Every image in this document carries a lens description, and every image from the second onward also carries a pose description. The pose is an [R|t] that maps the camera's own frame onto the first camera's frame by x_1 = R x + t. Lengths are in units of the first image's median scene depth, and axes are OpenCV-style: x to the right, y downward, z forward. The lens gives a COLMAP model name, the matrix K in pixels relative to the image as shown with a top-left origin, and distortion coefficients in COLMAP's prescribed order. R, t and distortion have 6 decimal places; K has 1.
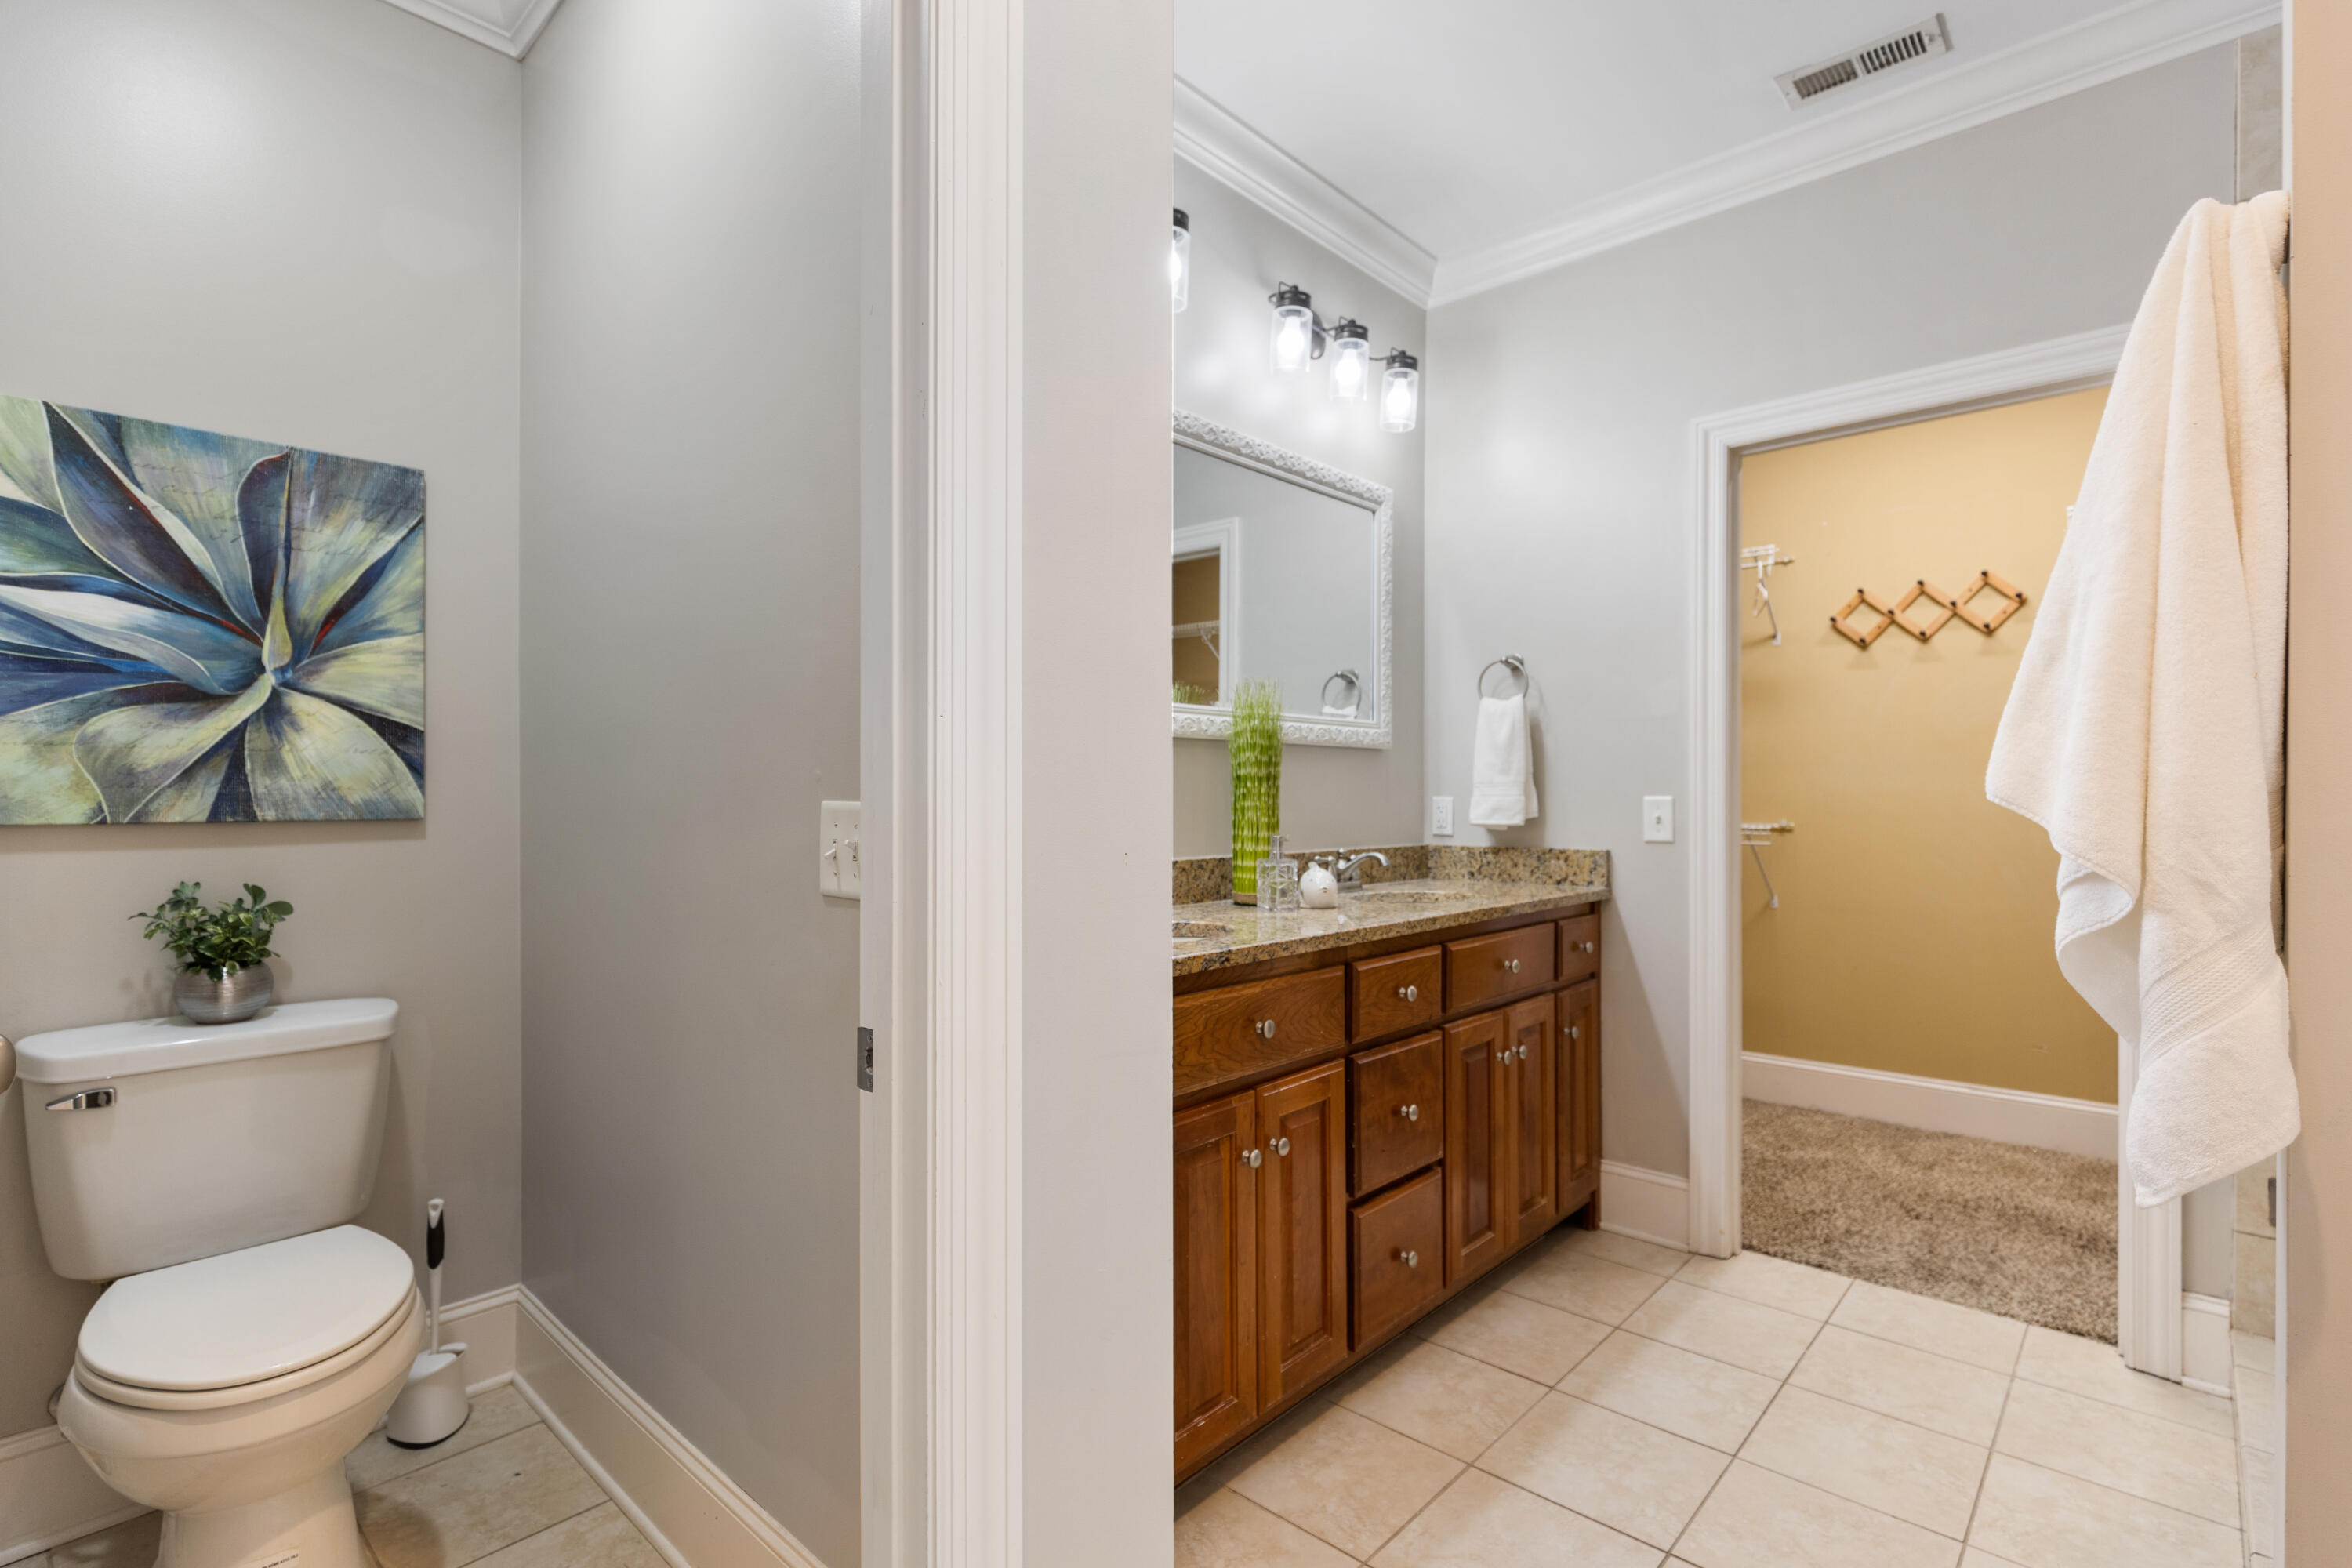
lens RADIAL K [[1097.5, 0, 1180.2], [0, 1097.5, 790.4], [0, 0, 1]] dist [0.000923, -0.001596]
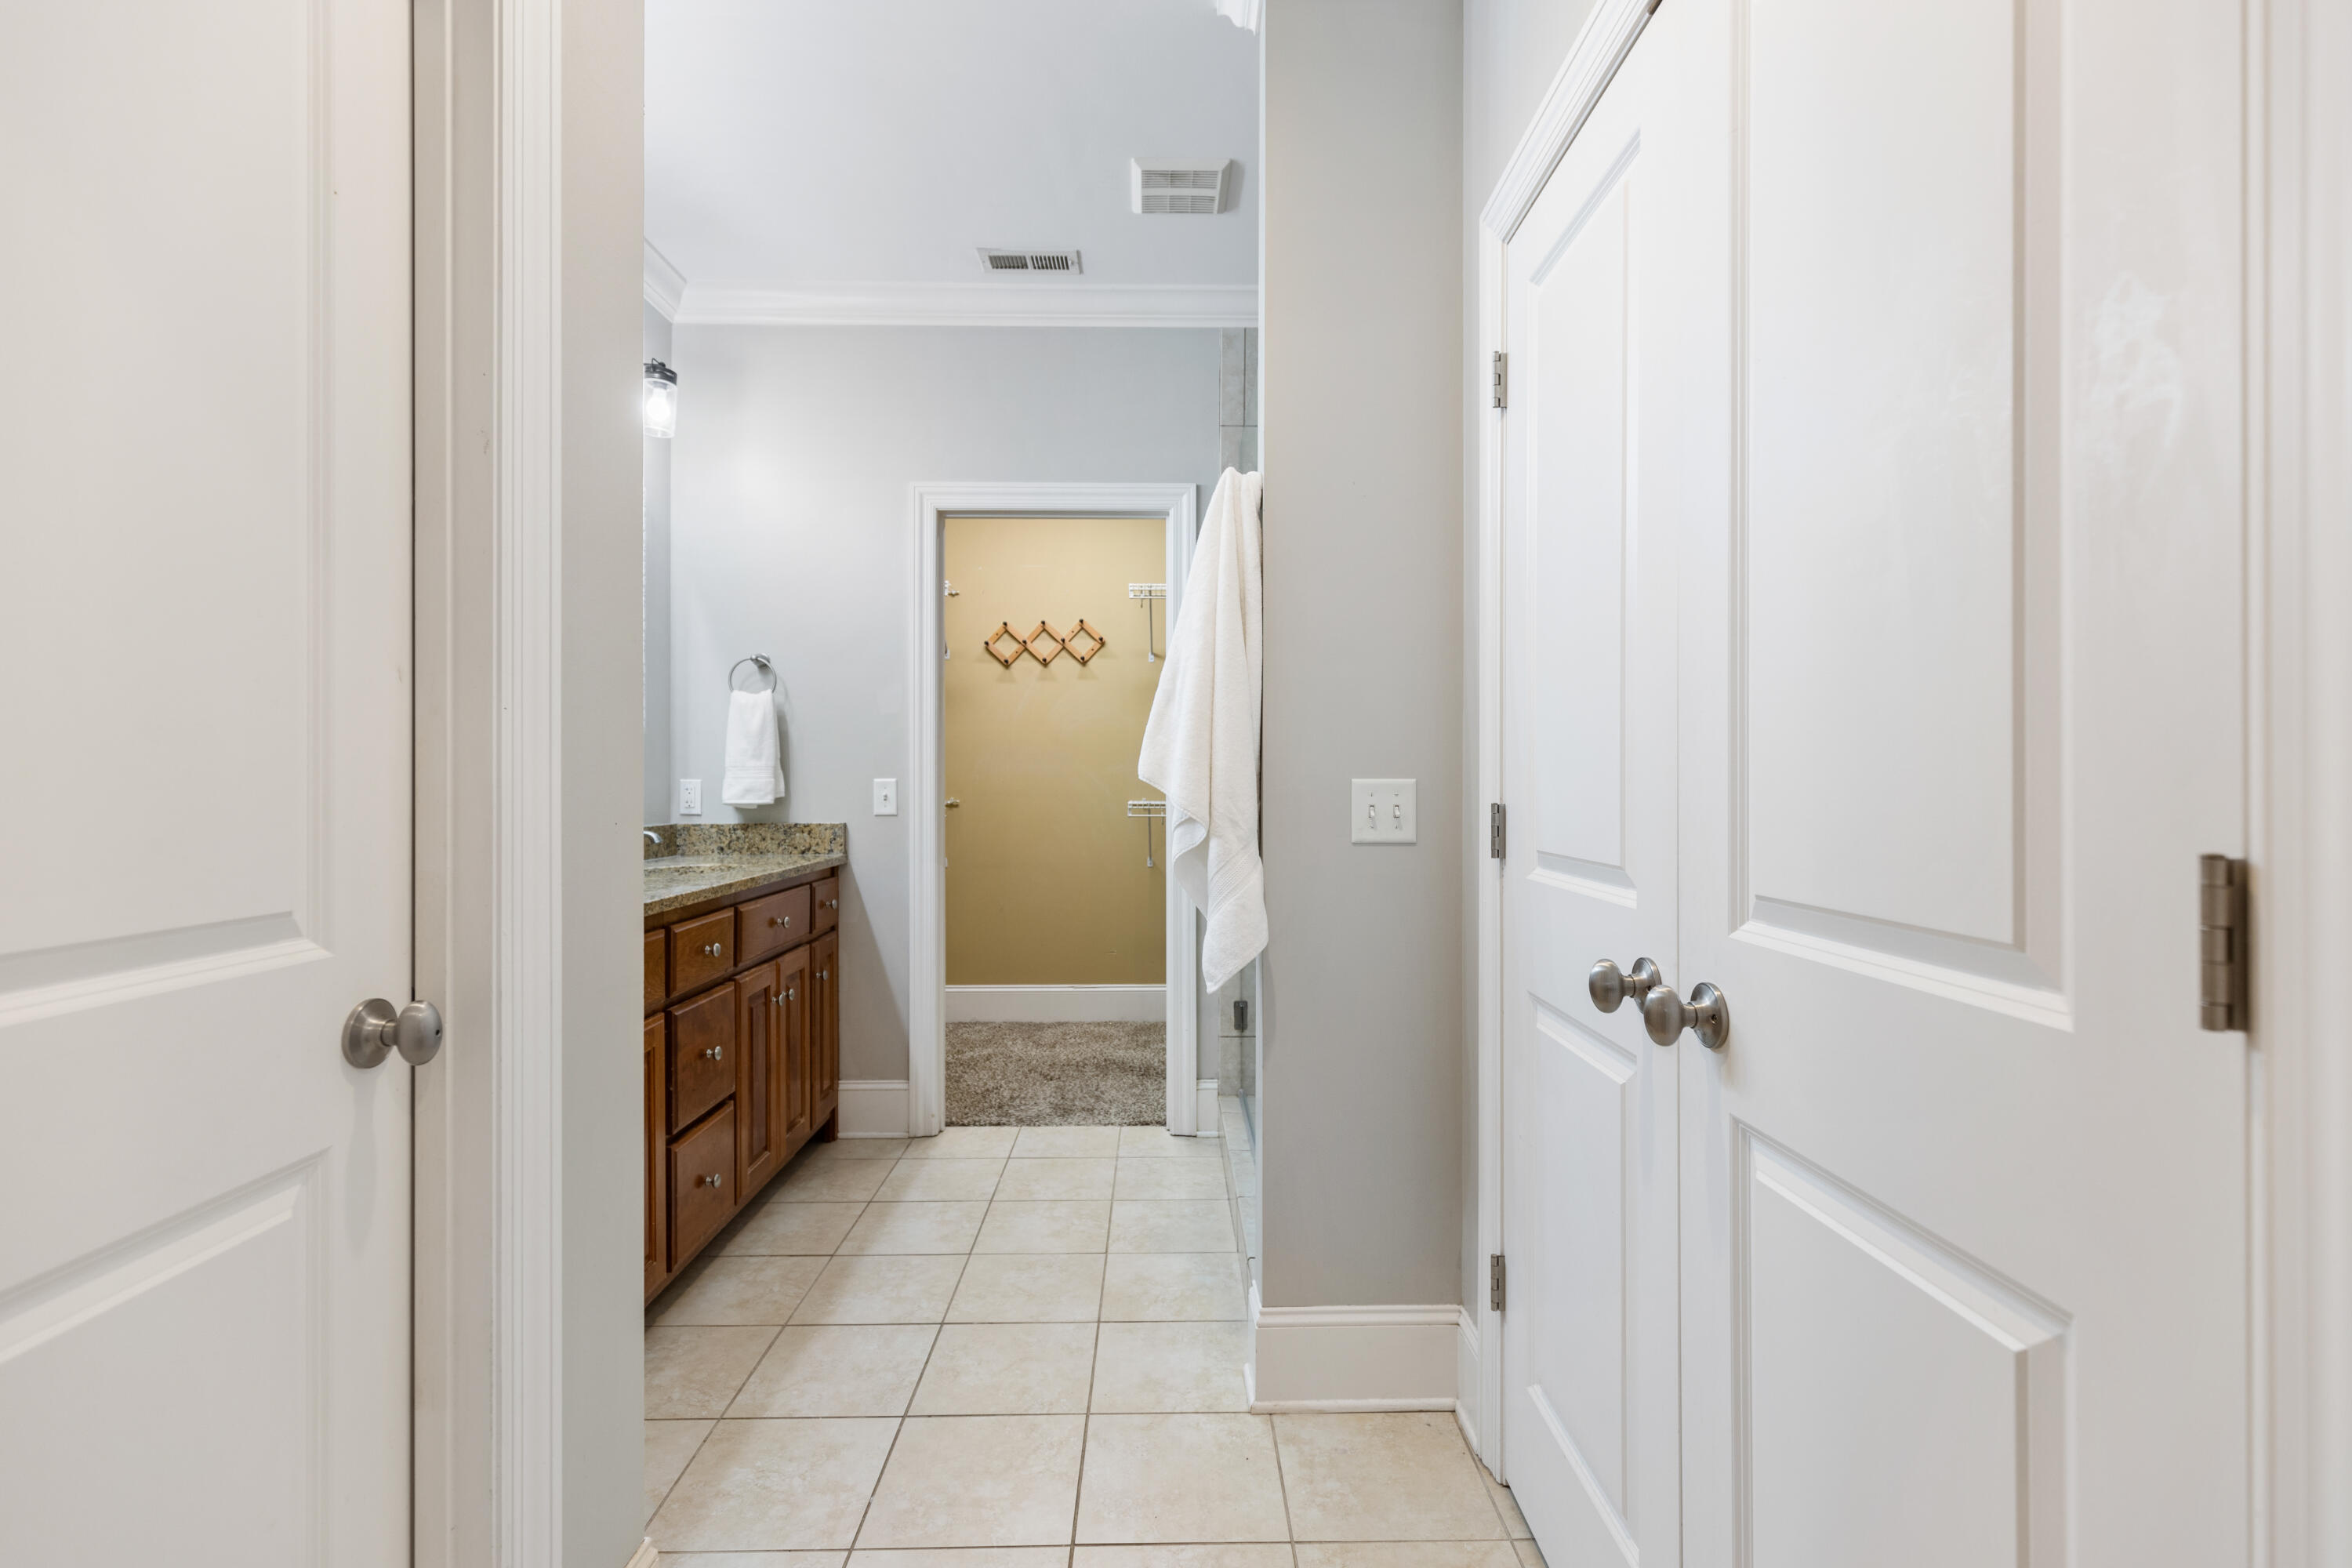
lens RADIAL K [[1062.3, 0, 1179.4], [0, 1062.3, 754.9], [0, 0, 1]] dist [0.008497, -0.000962]
pose [[0.727782, 0.015433, 0.685635, -0.160301], [-0.002806, 0.999805, -0.019526, 0.001091], [-0.685803, 0.012287, 0.727684, -0.115156]]
